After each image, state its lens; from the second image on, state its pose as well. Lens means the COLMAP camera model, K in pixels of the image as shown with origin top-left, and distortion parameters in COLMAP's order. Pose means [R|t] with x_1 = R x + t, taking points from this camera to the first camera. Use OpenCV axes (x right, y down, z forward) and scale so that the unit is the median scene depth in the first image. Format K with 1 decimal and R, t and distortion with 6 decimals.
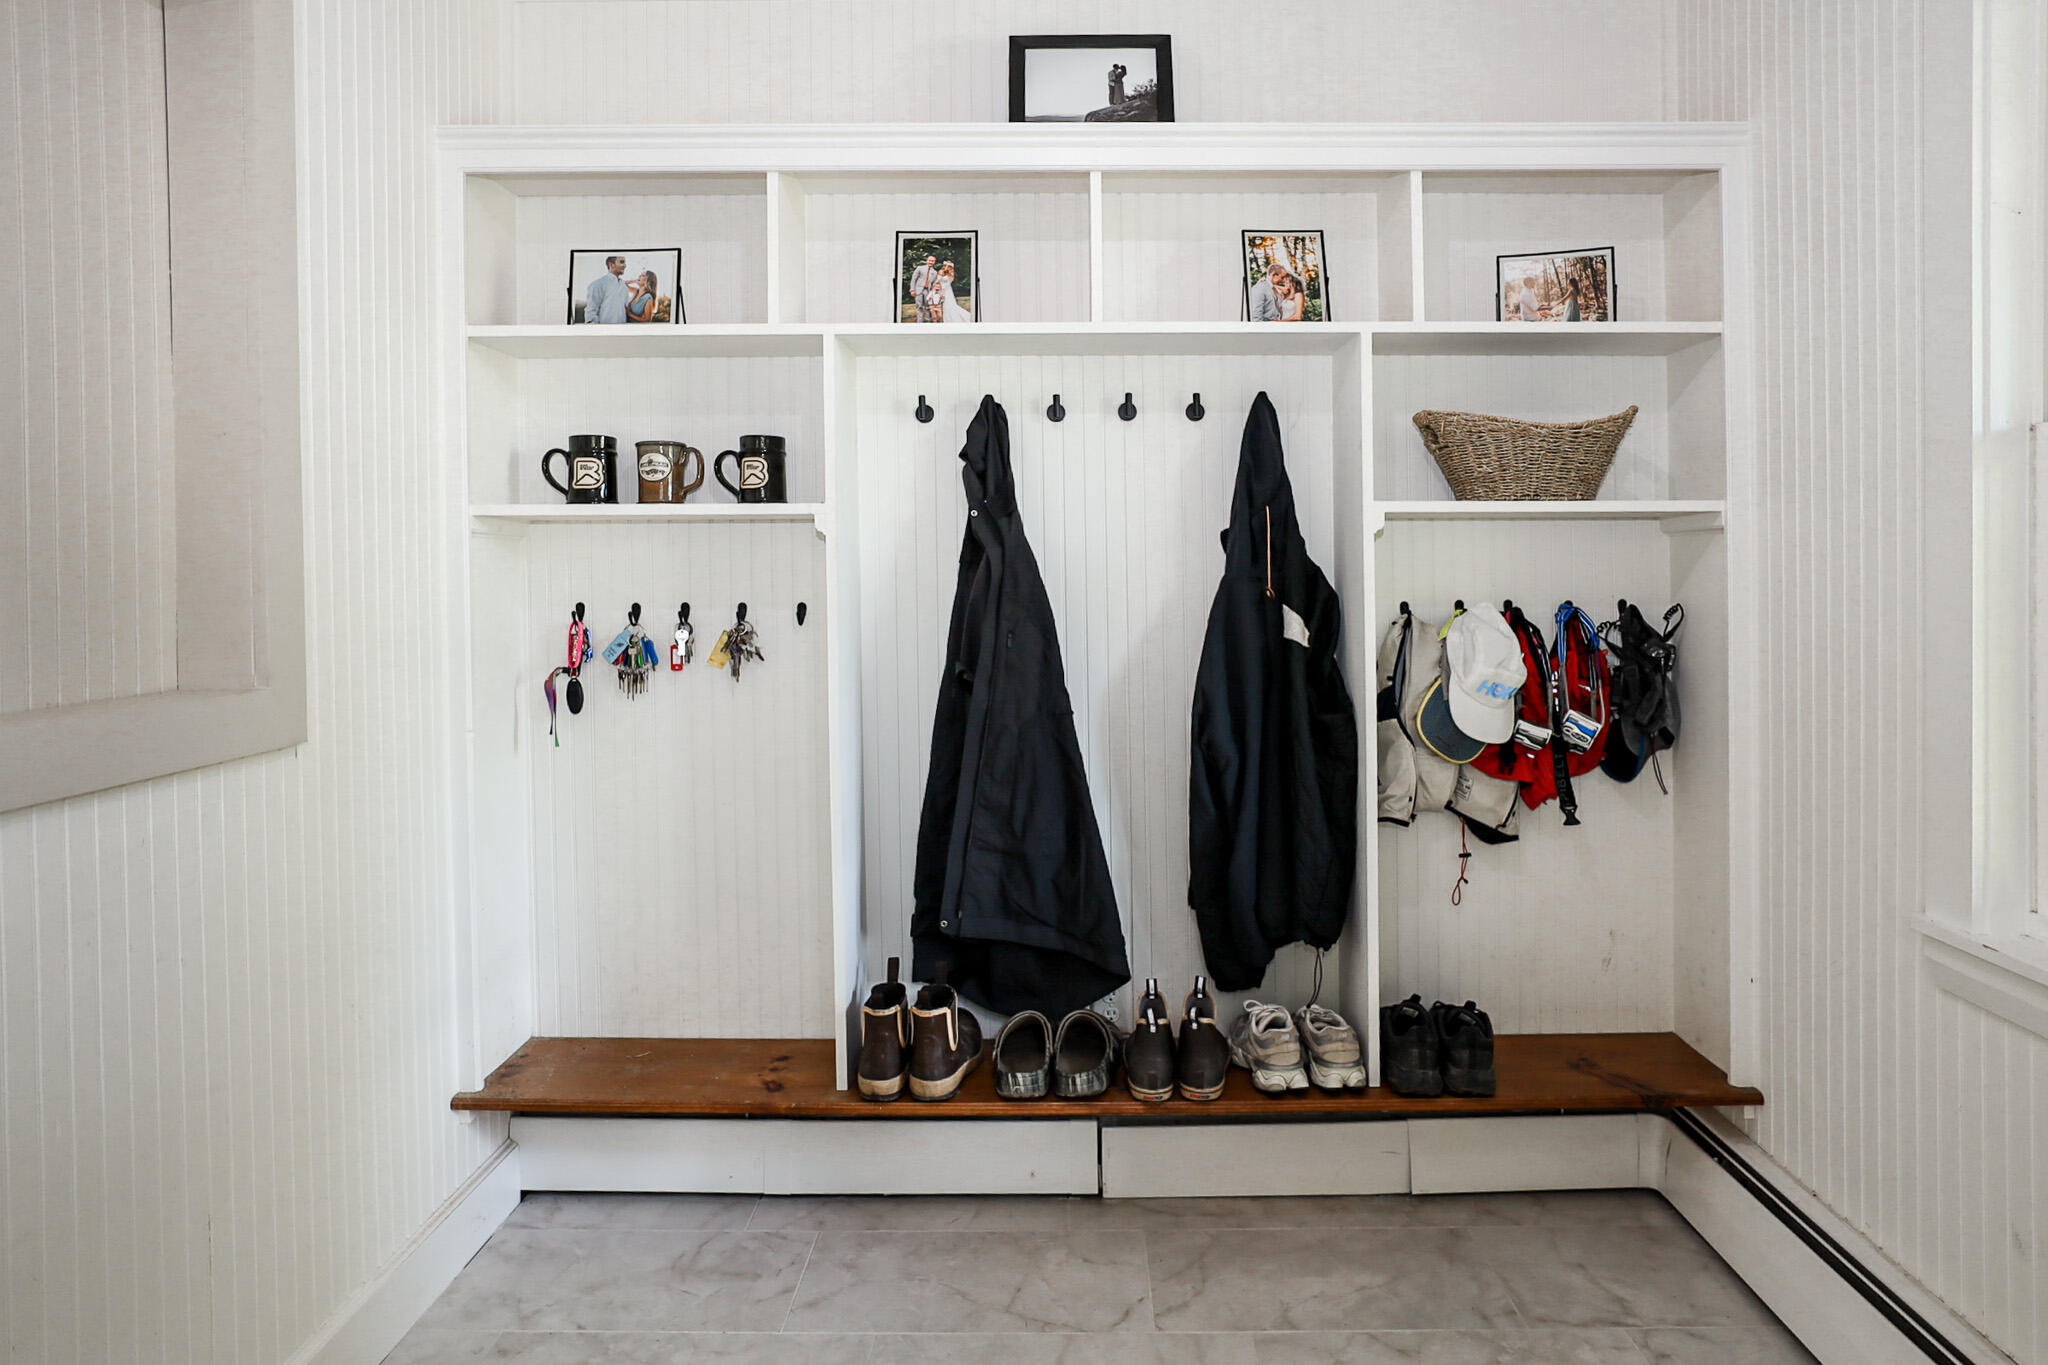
lens RADIAL K [[1189.6, 0, 1035.7], [0, 1189.6, 575.9], [0, 0, 1]] dist [-0.026664, 0.001912]
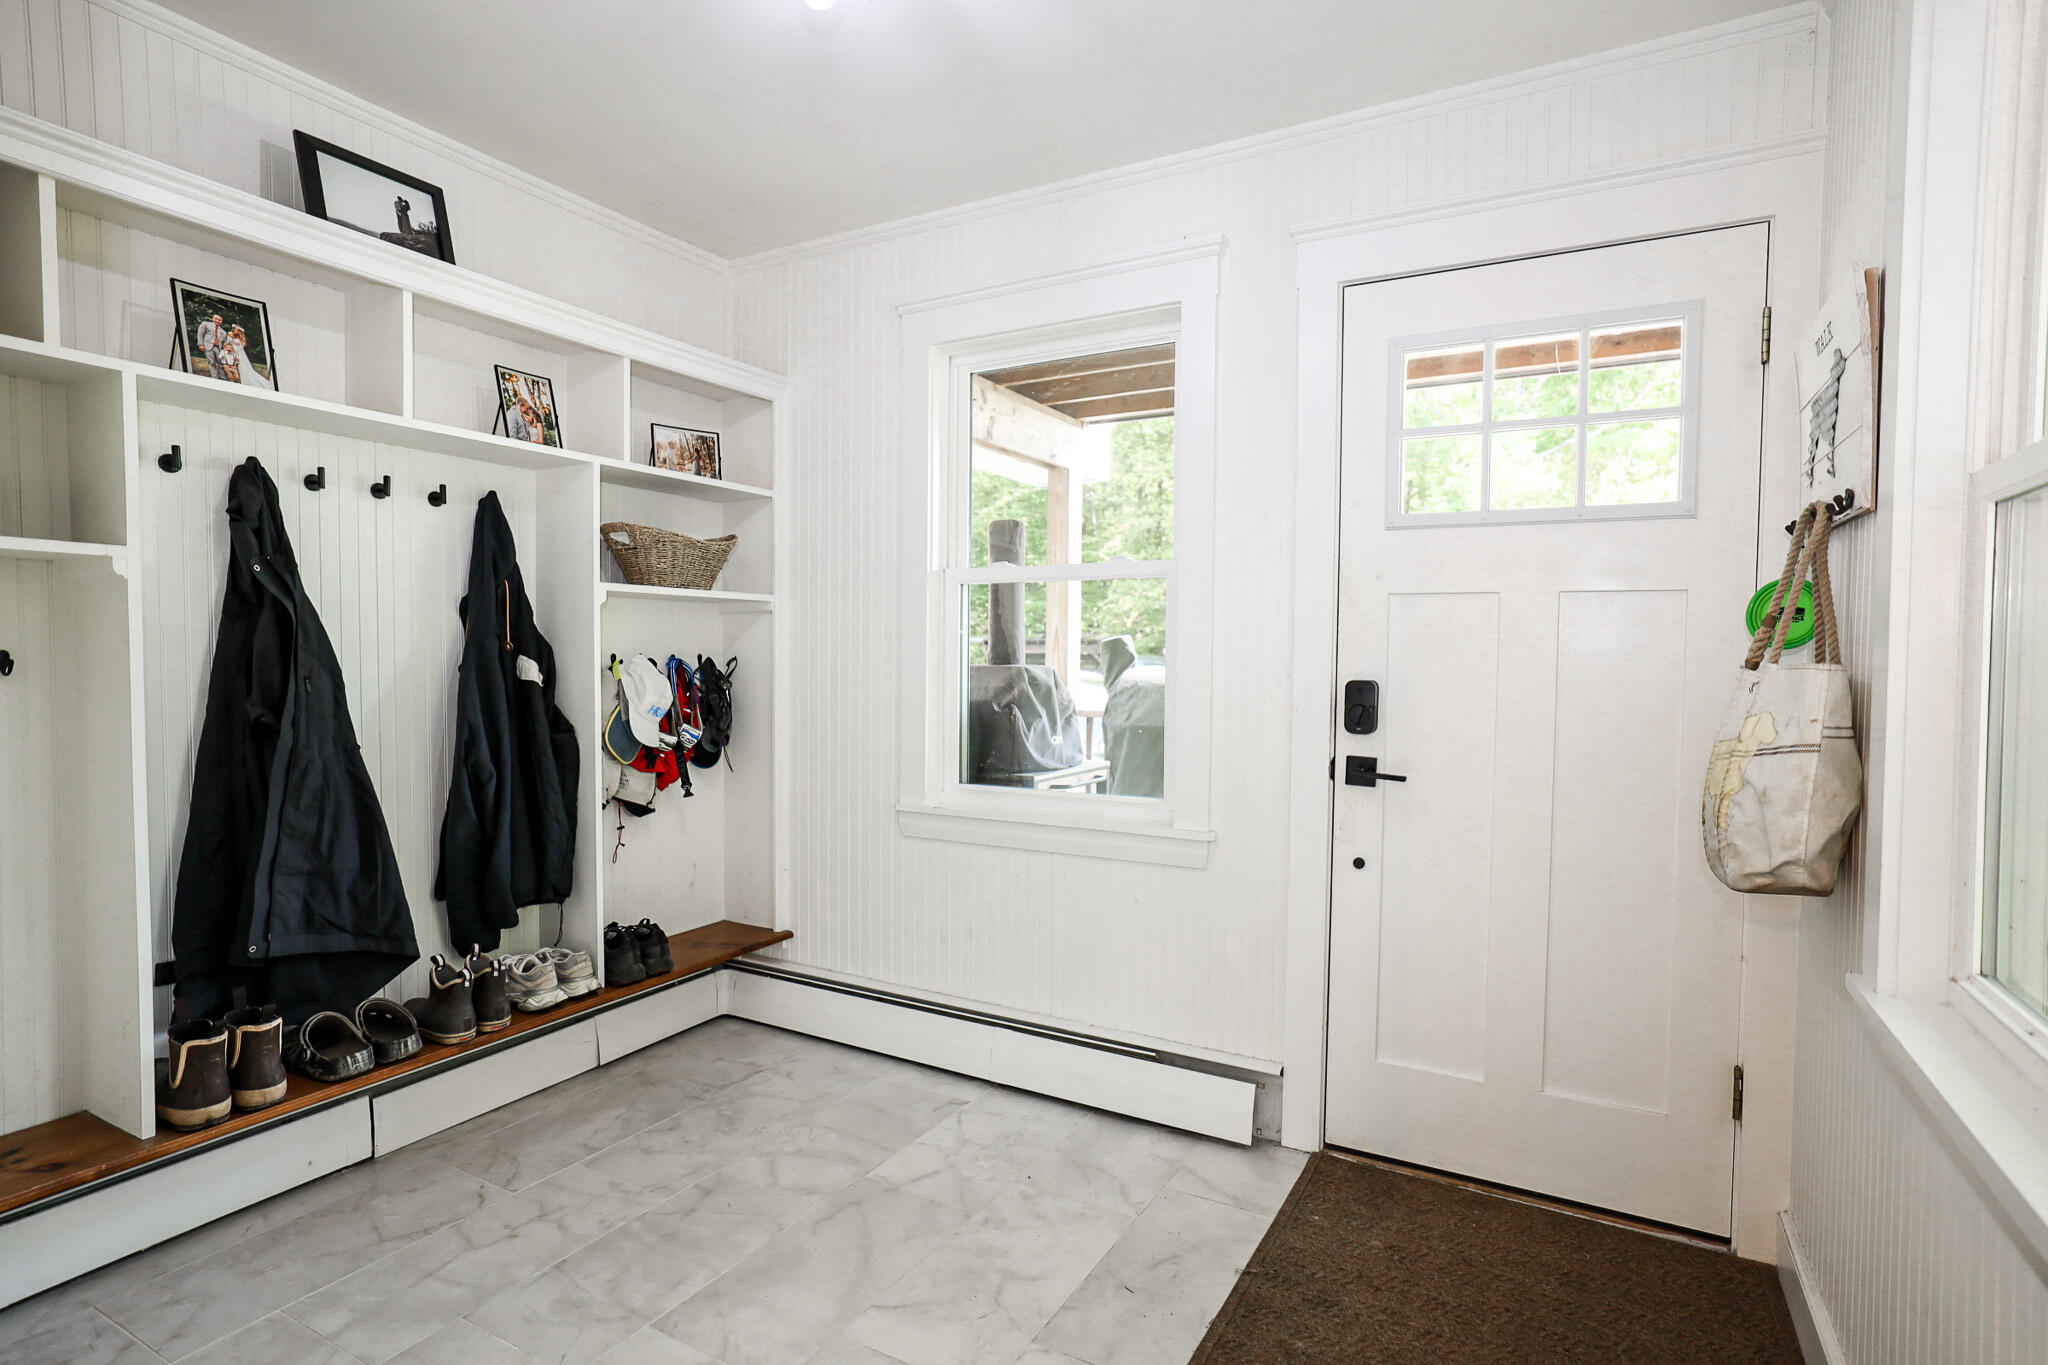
lens RADIAL K [[1007.7, 0, 1025.4], [0, 1007.7, 692.8], [0, 0, 1]] dist [-0.015449, 0.009214]
pose [[0.494694, -0.026486, 0.868663, -0.504151], [-0.007165, 0.999377, 0.034551, 0.024324], [-0.869037, -0.023316, 0.494197, -0.050194]]
